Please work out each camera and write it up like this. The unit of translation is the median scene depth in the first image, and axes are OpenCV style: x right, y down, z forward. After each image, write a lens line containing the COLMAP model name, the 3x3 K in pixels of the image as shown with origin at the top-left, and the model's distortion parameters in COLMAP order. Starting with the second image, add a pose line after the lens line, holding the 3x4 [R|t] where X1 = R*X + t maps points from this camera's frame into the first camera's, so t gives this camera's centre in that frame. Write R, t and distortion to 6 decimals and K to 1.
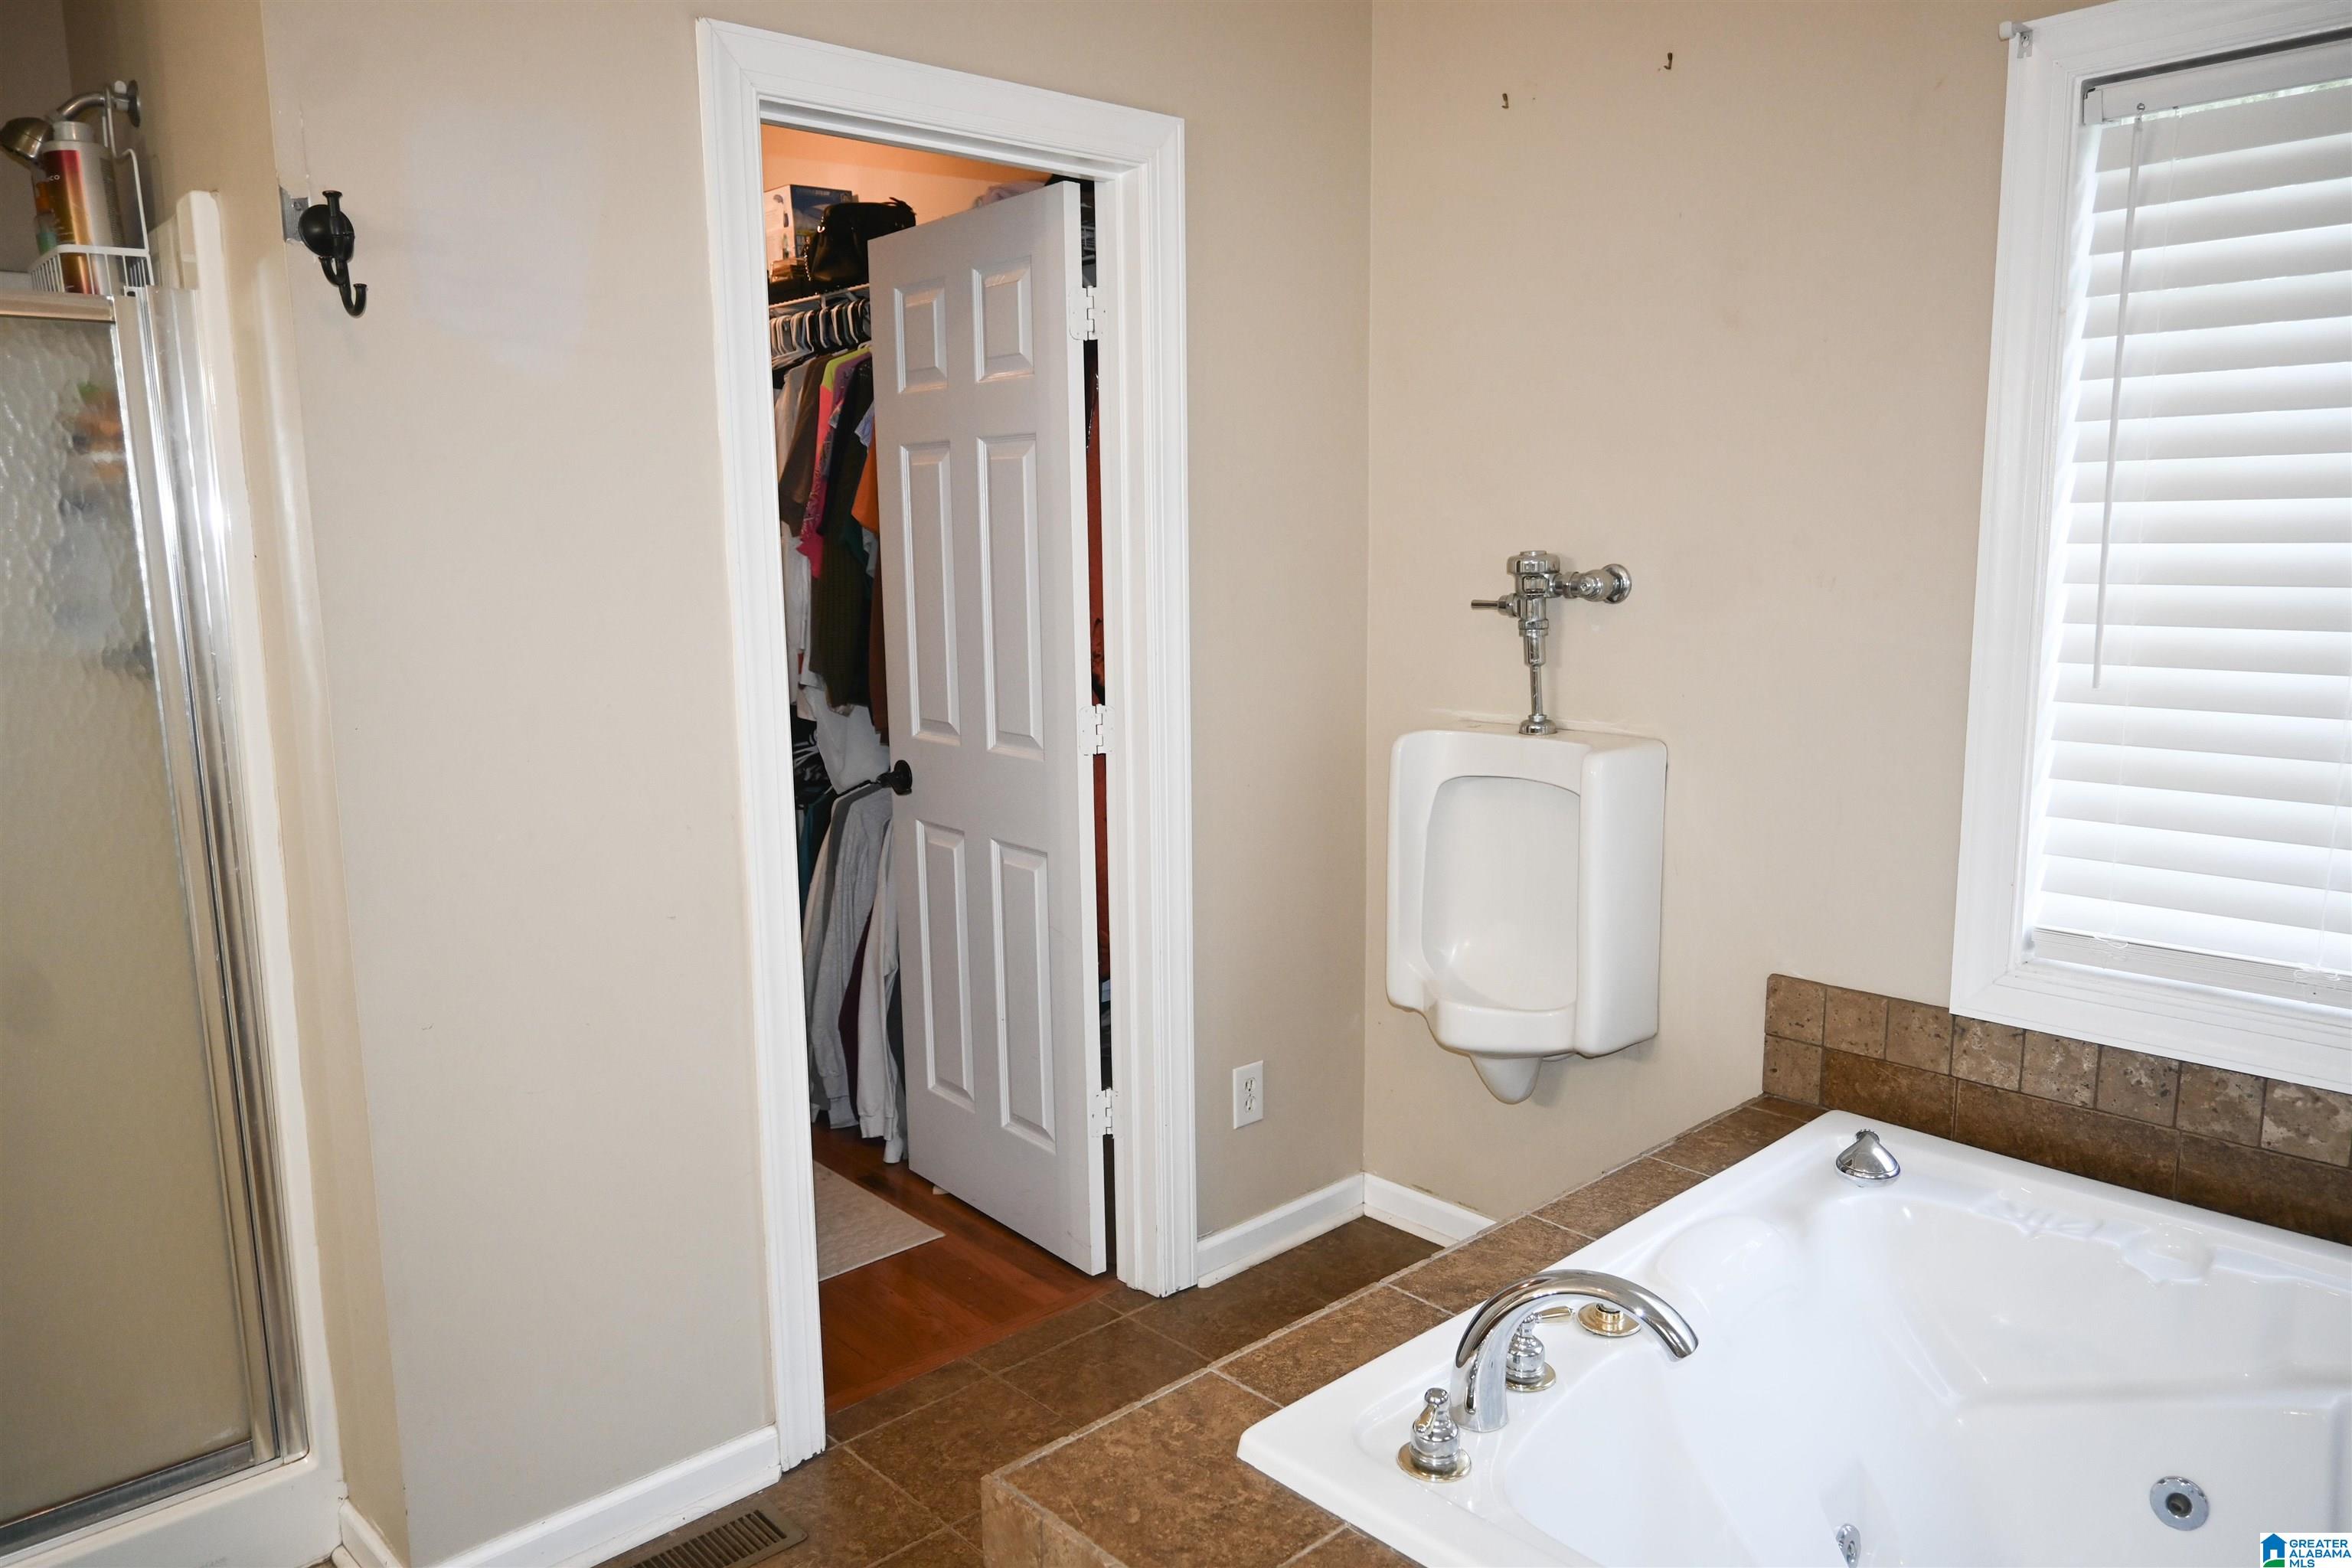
lens RADIAL K [[1595.8, 0, 1183.3], [0, 1595.8, 790.4], [0, 0, 1]] dist [-0.004772, 0.000265]
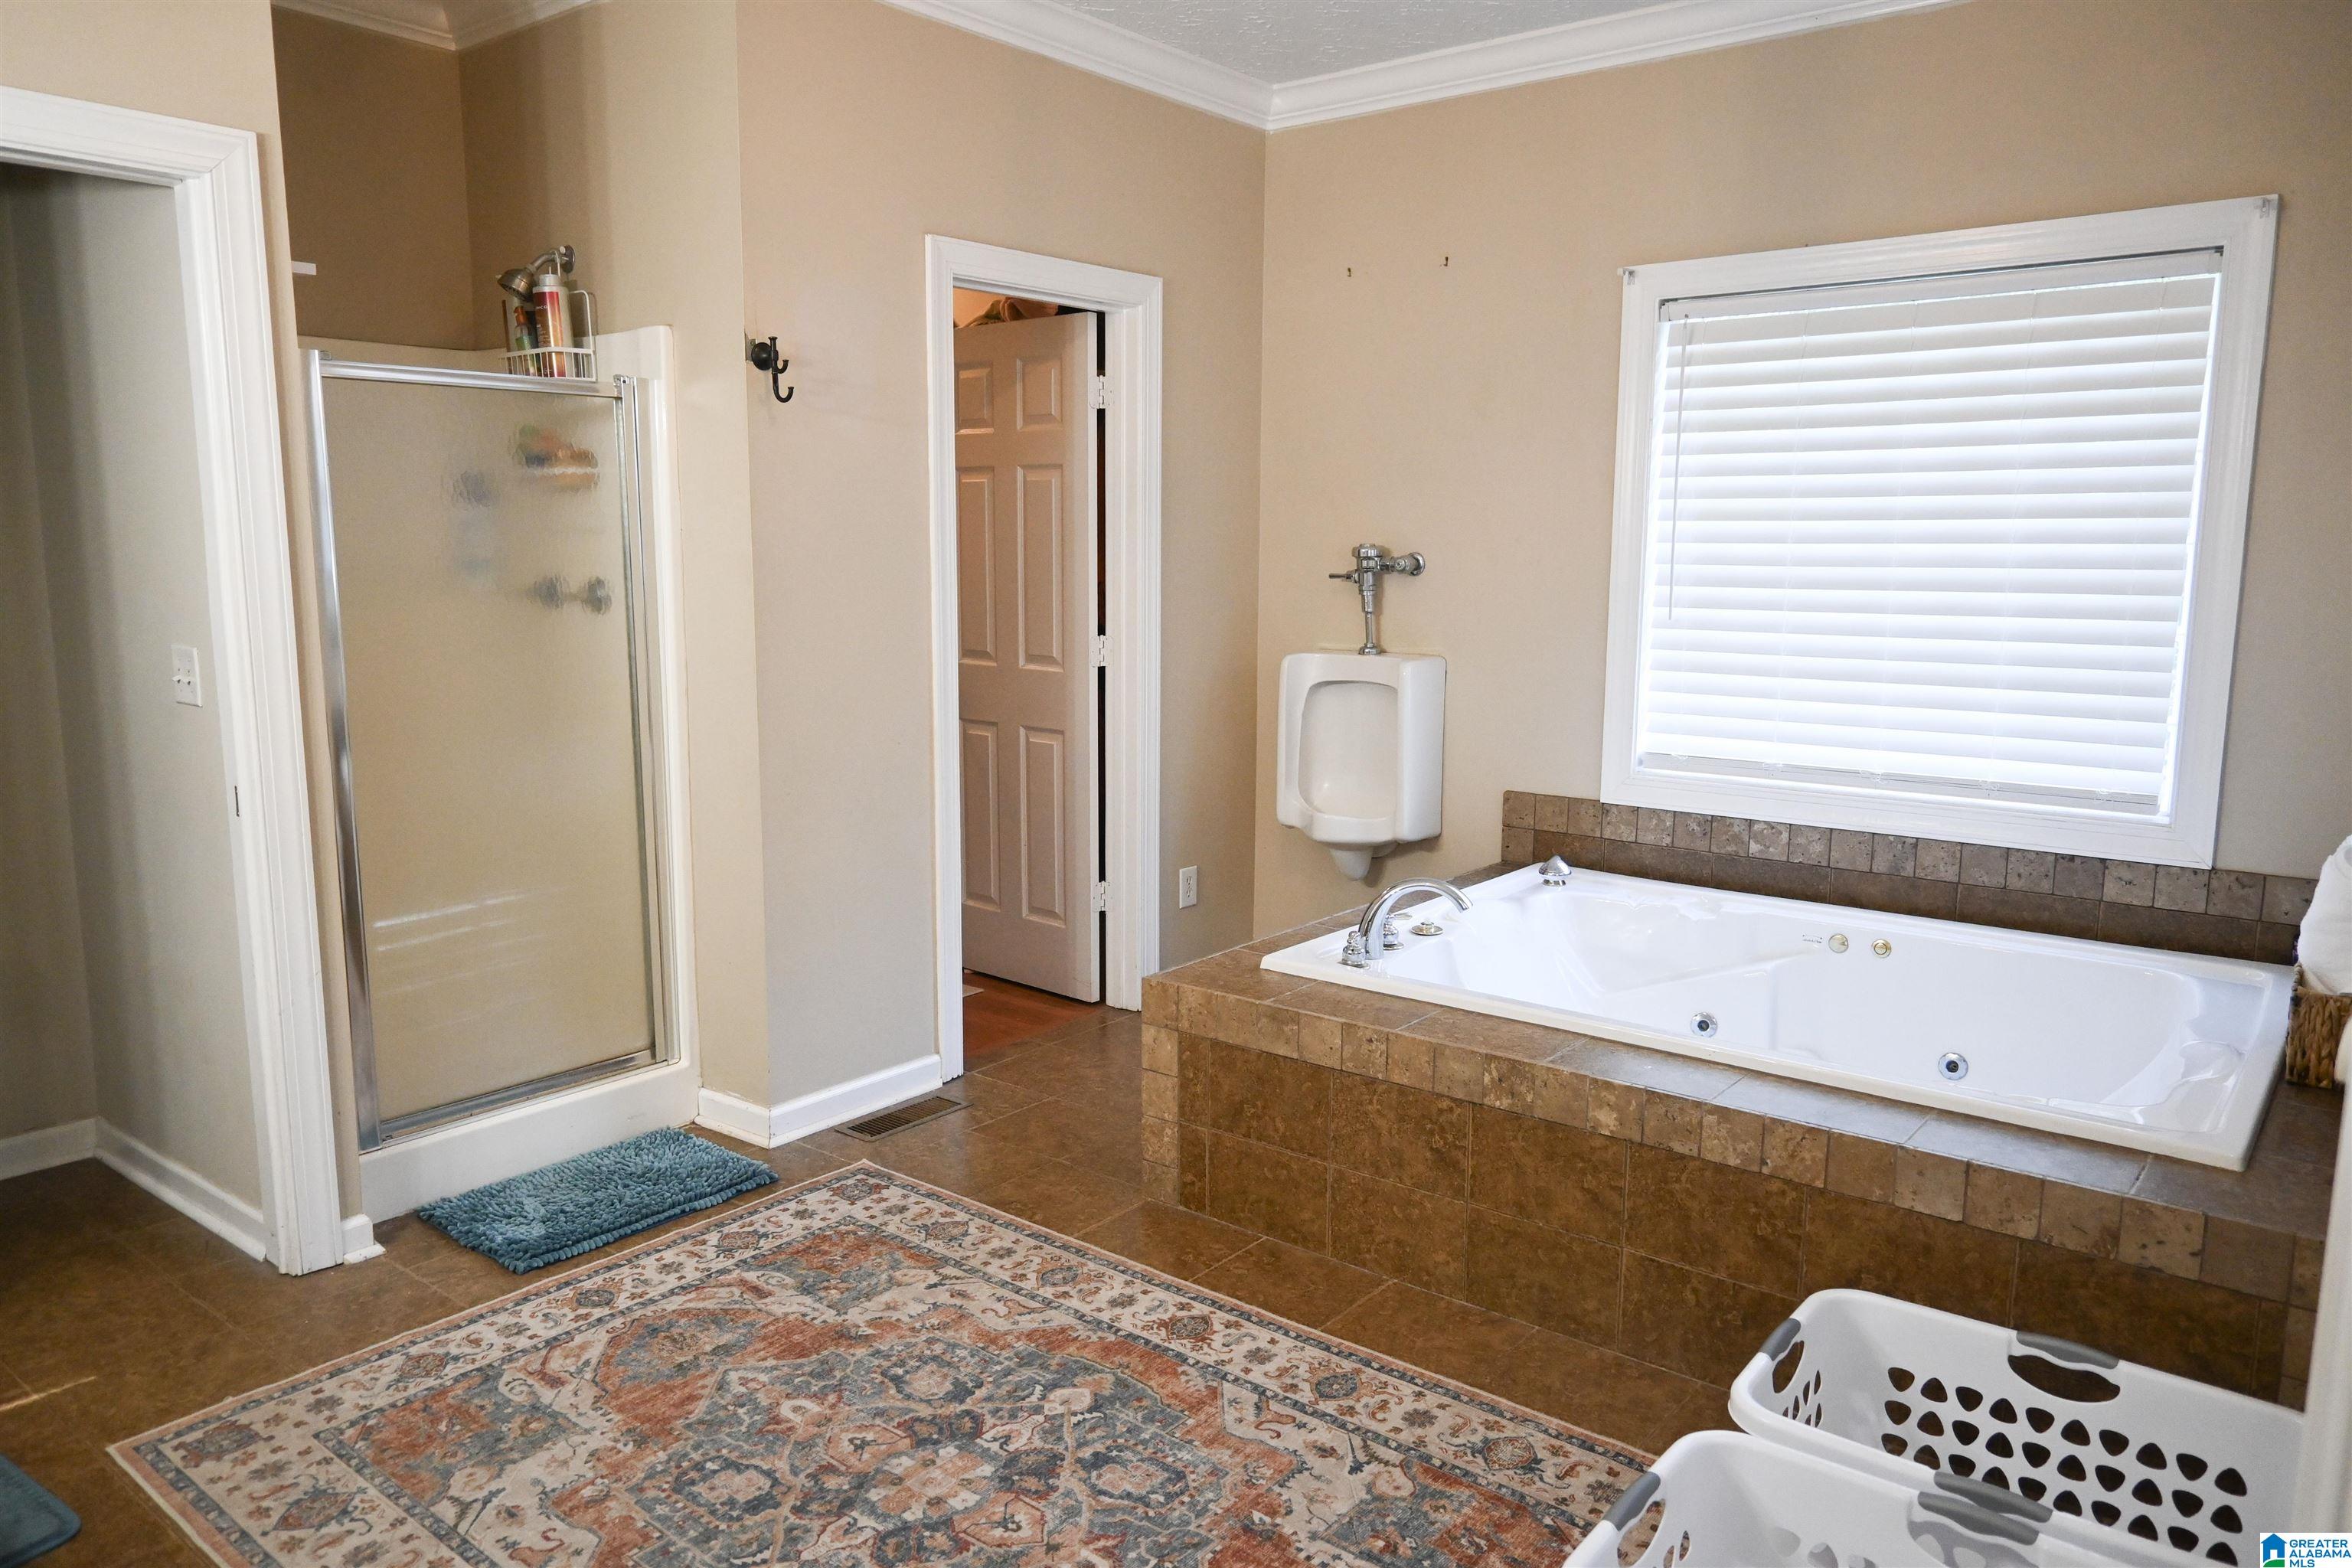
lens RADIAL K [[1595.8, 0, 1178.4], [0, 1595.8, 790.9], [0, 0, 1]] dist [-0.004772, 0.000265]
pose [[0.988845, -0.005152, 0.148857, -0.238472], [0.005635, 0.999980, -0.002824, 0.118326], [-0.148840, 0.003631, 0.988855, -0.654140]]
